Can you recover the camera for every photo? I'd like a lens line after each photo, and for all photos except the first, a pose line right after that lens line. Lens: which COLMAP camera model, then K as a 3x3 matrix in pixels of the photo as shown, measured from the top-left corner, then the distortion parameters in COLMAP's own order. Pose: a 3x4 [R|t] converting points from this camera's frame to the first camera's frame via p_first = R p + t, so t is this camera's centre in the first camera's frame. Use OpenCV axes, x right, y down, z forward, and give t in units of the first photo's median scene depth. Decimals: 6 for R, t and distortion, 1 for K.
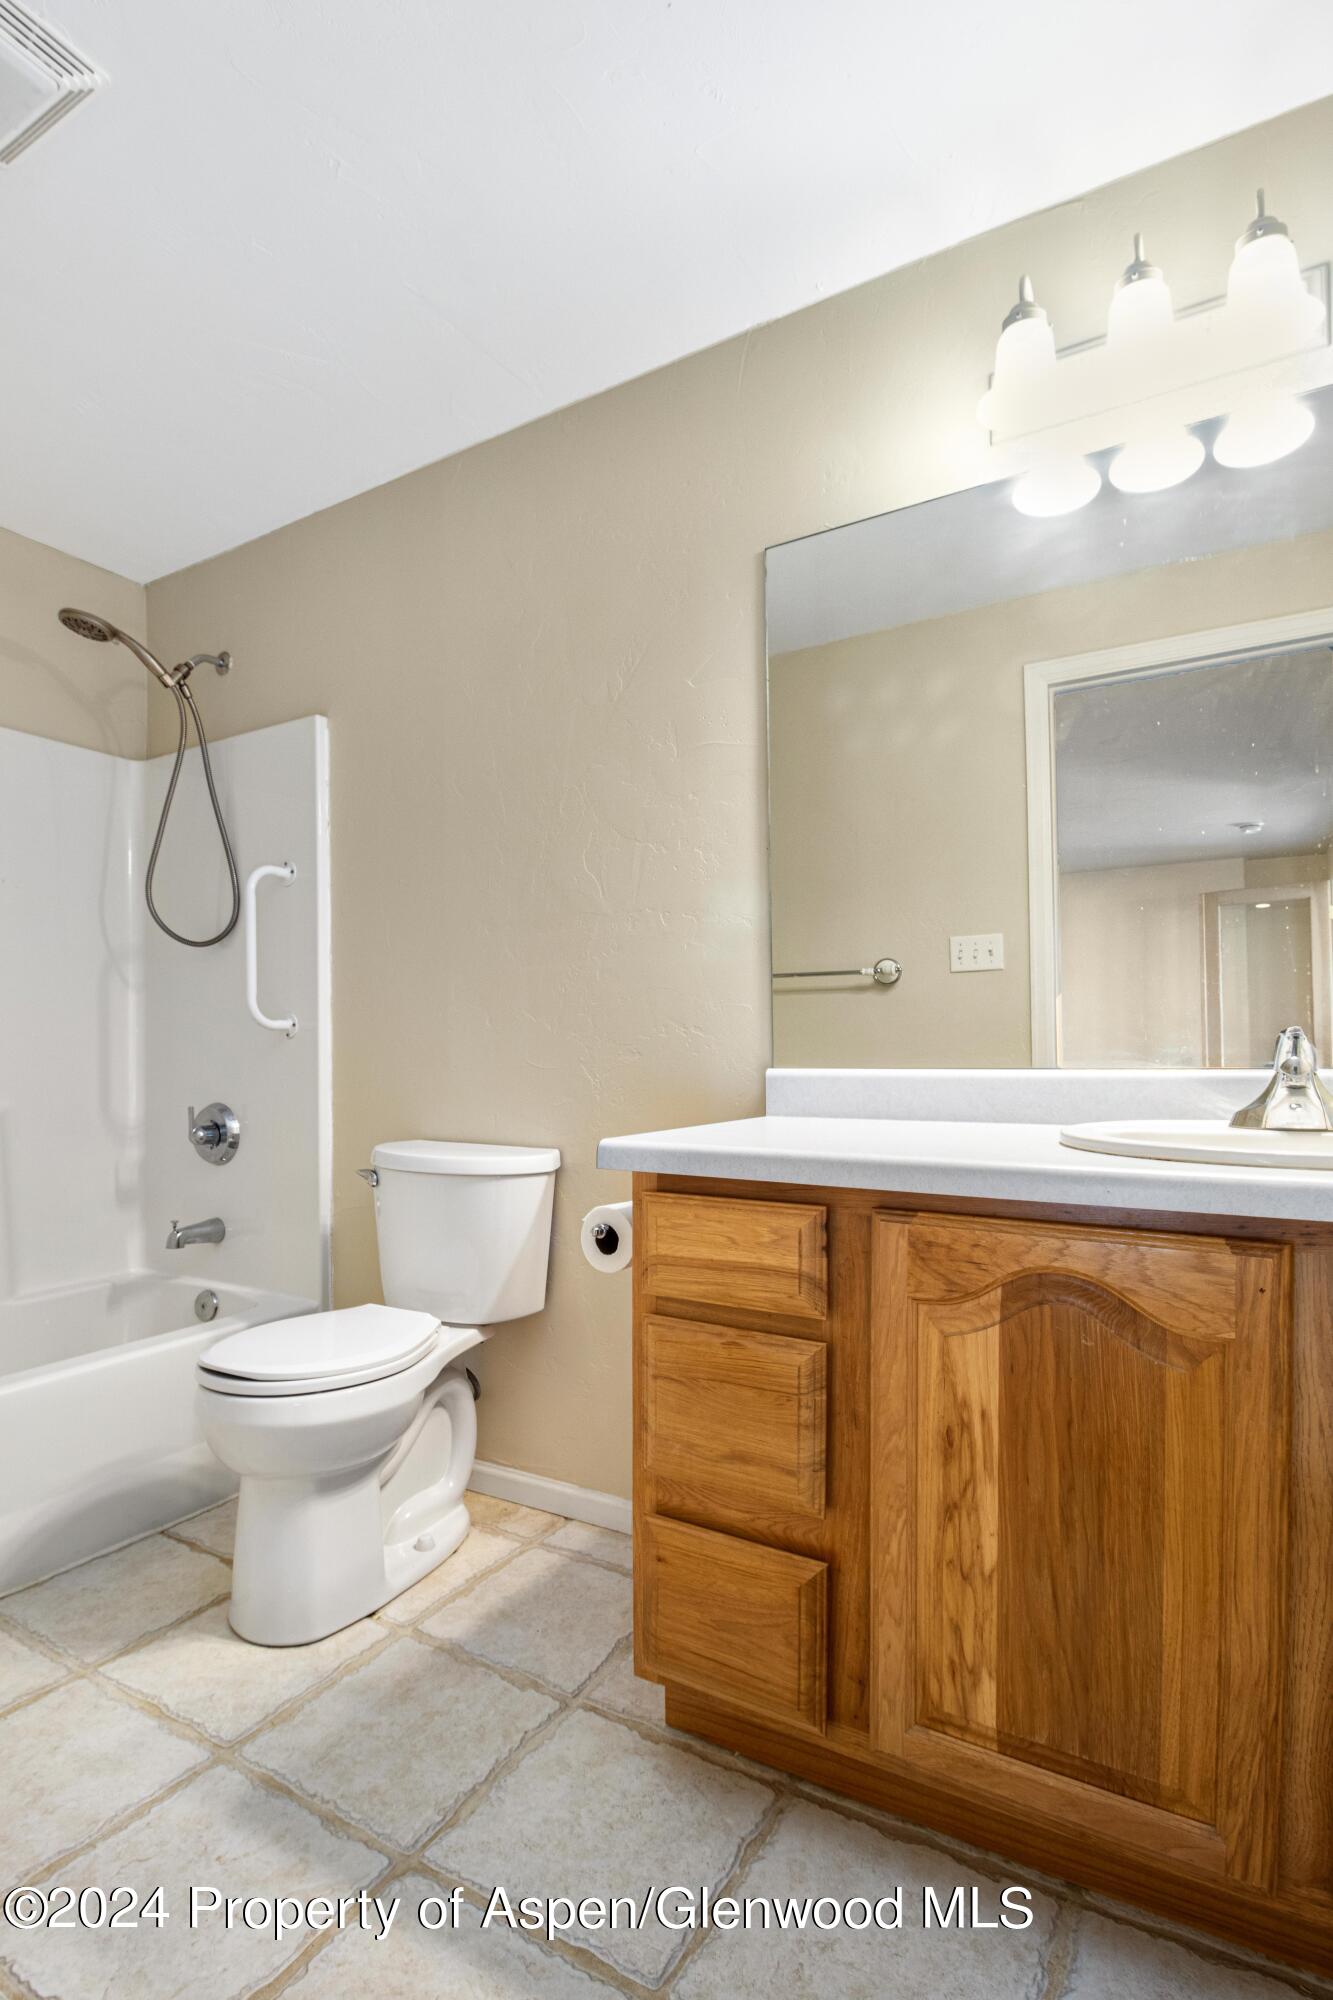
lens RADIAL K [[973.6, 0, 600.3], [0, 973.6, 1044.5], [0, 0, 1]] dist [-0.000705, -0.013579]
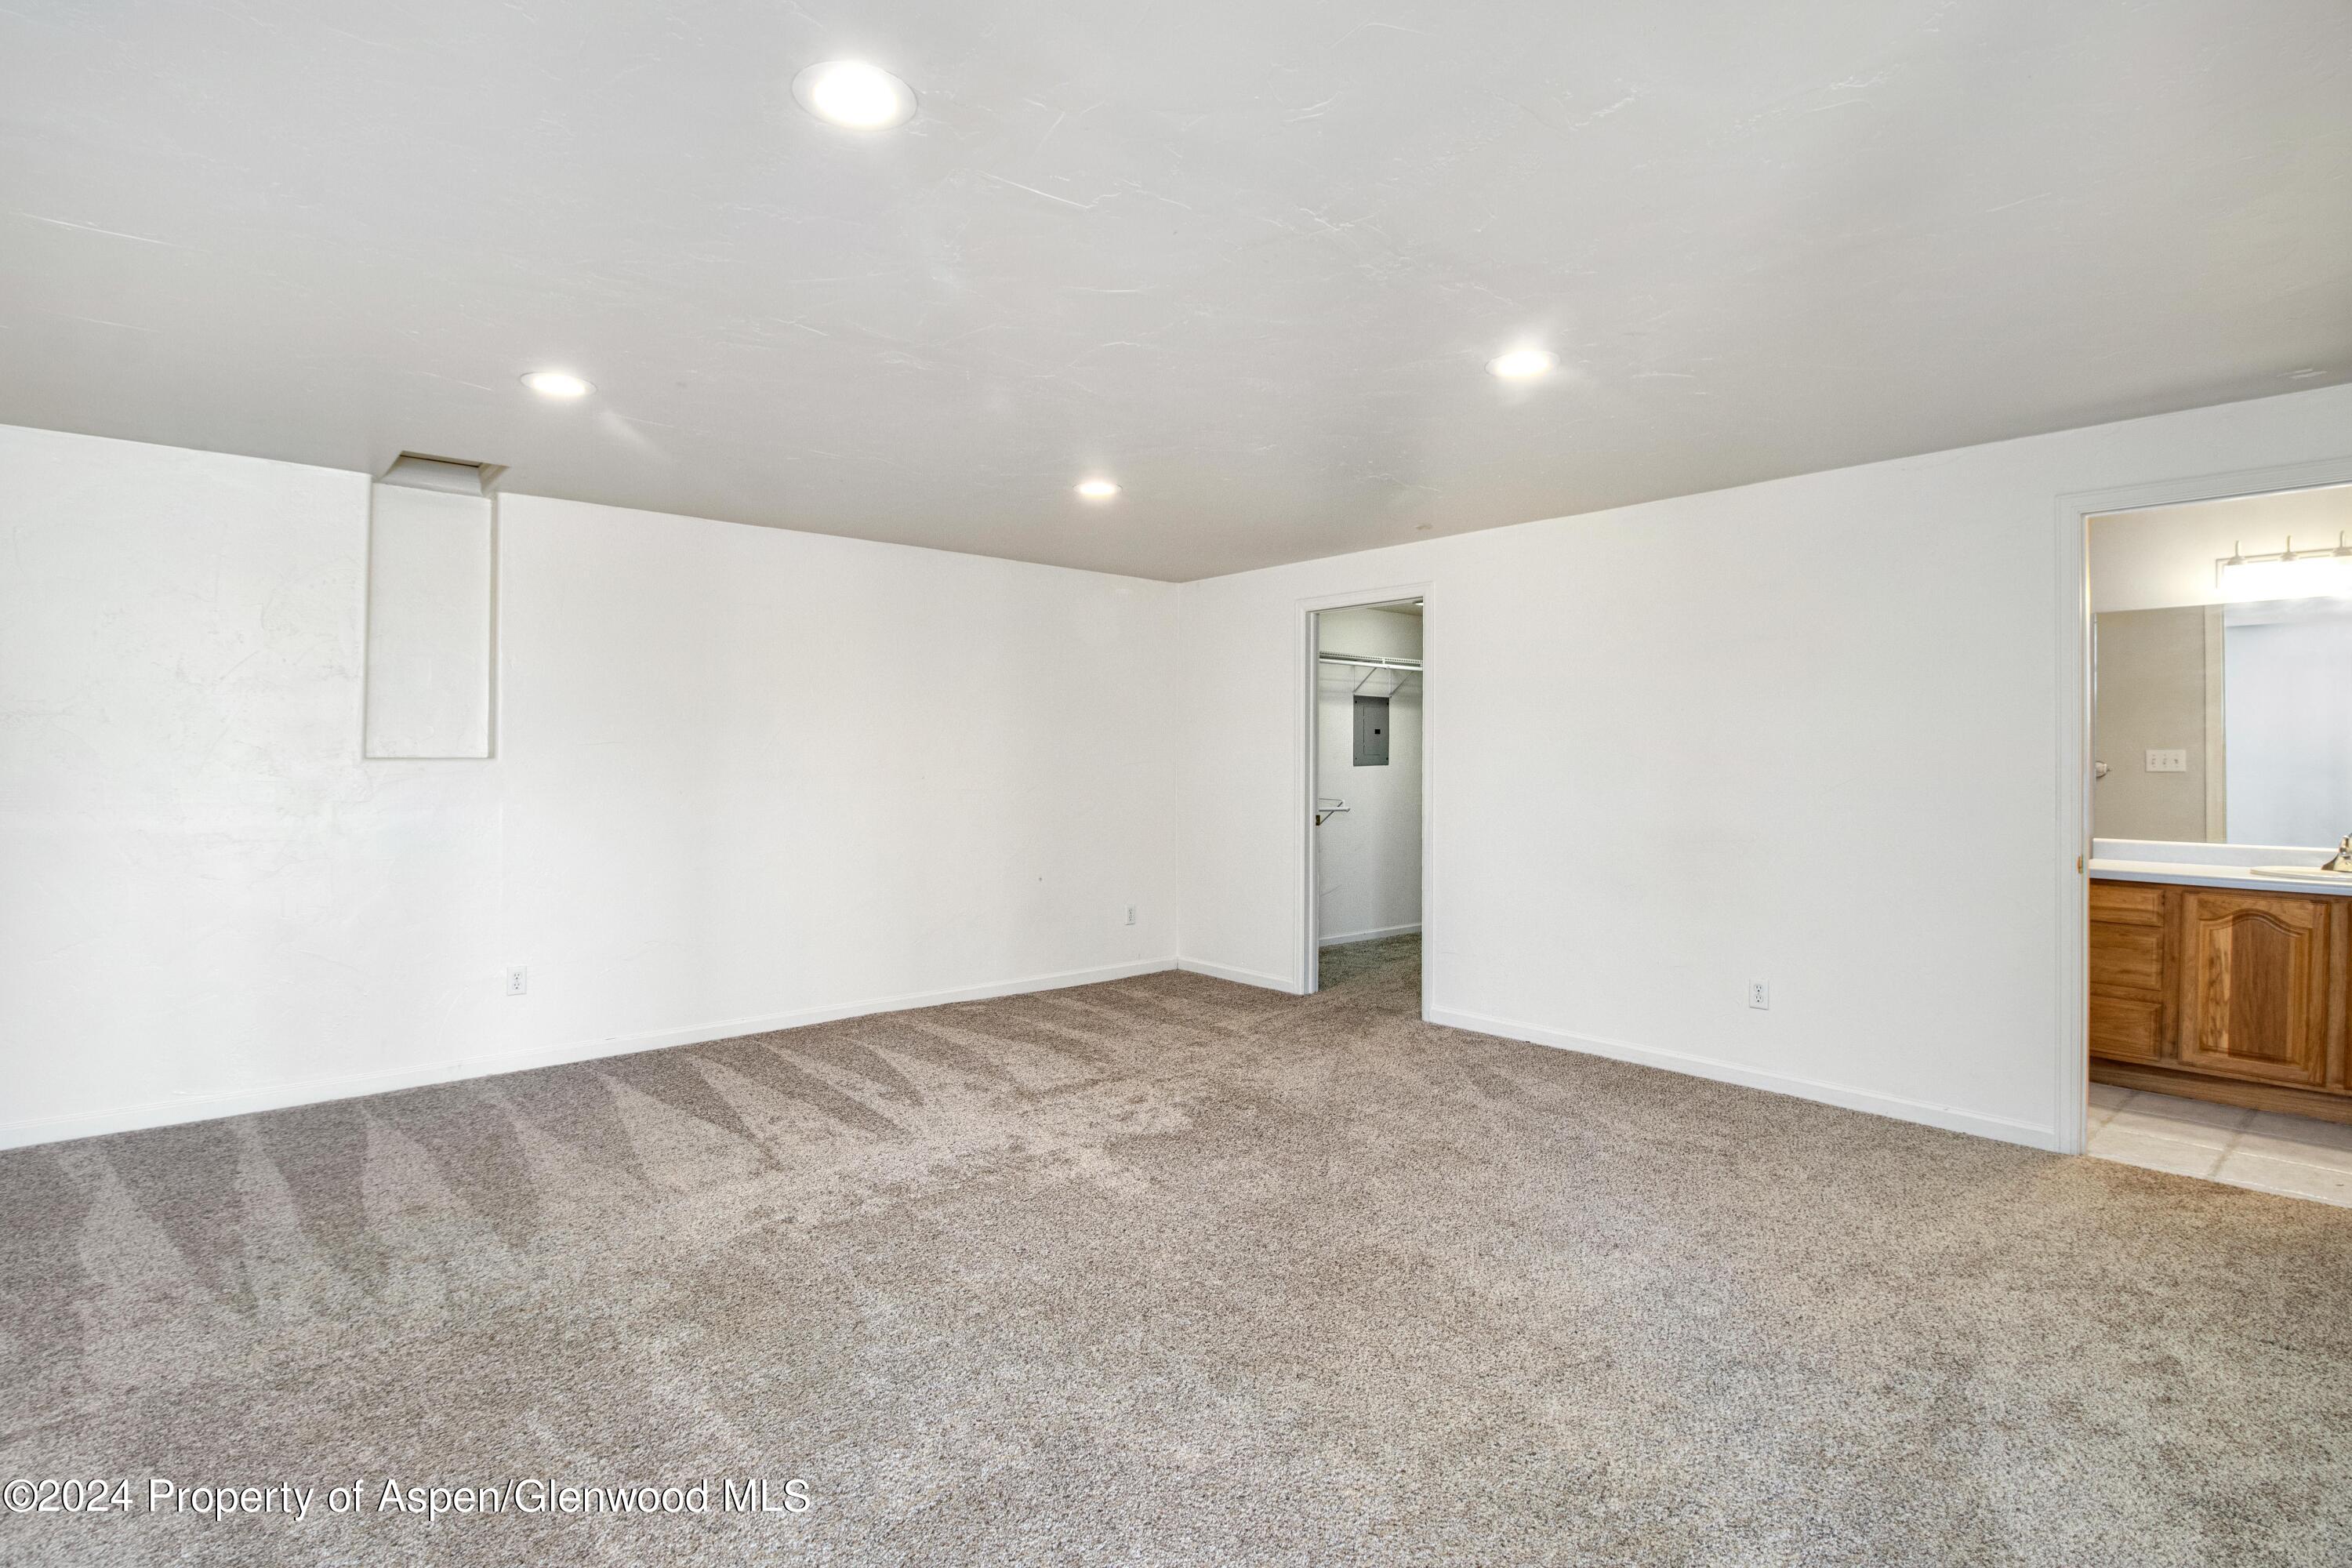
lens RADIAL K [[1119.6, 0, 1171.7], [0, 1119.6, 756.3], [0, 0, 1]] dist [-0.004435, -0.011721]
pose [[0.959101, 0.011268, -0.282840, -1.954721], [-0.010677, 0.999936, 0.003632, -0.260809], [0.282863, -0.000463, 0.959160, -3.551443]]
